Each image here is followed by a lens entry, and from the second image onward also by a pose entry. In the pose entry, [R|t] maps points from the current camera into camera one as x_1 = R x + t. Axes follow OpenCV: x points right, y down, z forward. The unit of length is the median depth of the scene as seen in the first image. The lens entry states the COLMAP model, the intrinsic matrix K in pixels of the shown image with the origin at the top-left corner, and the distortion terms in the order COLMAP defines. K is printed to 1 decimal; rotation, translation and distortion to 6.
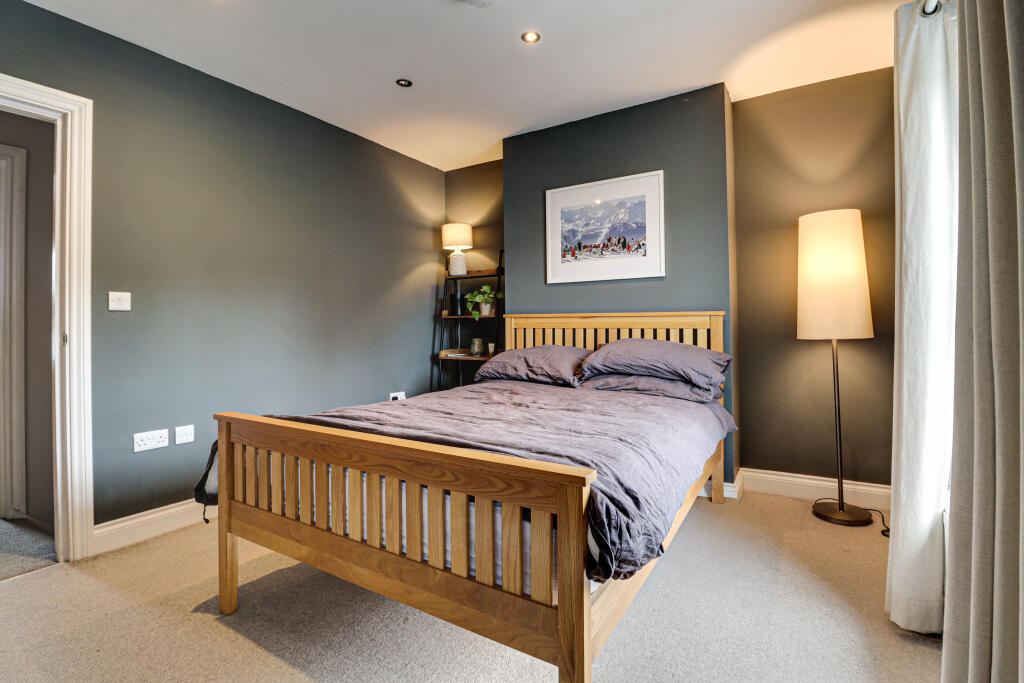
lens RADIAL K [[490.2, 0, 513.4], [0, 490.2, 327.9], [0, 0, 1]] dist [-0.001464, -0.000316]
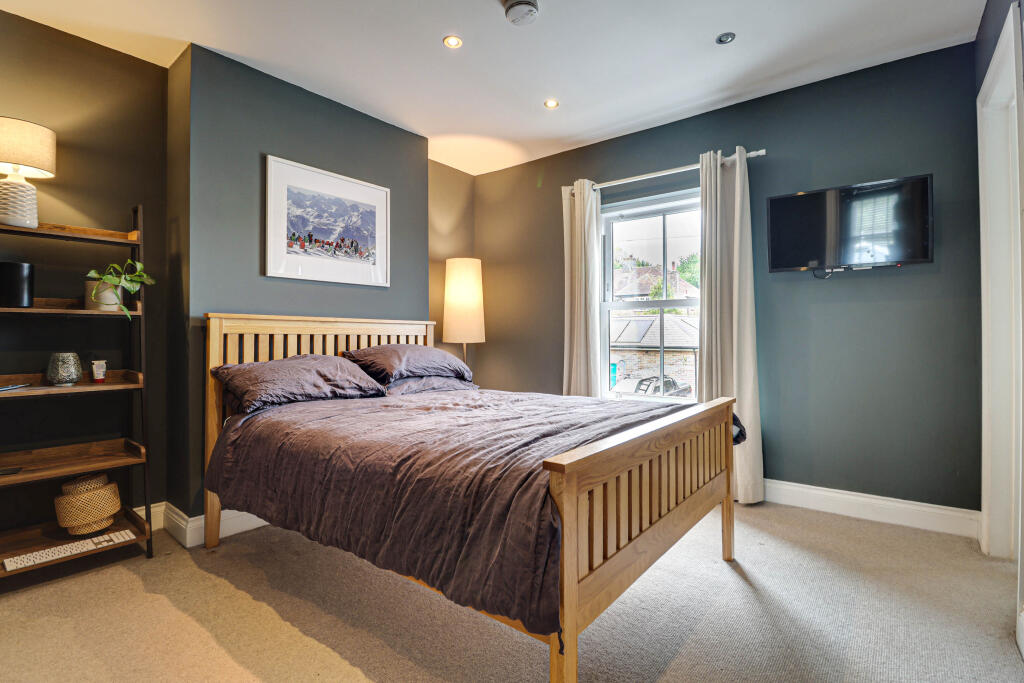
lens RADIAL K [[490.2, 0, 513.4], [0, 490.2, 327.9], [0, 0, 1]] dist [-0.001464, -0.000316]
pose [[0.109798, 0.023292, 0.993681, -0.690235], [0.003510, 0.999710, -0.023821, 0.011457], [-0.993948, 0.006103, 0.109684, 0.568975]]
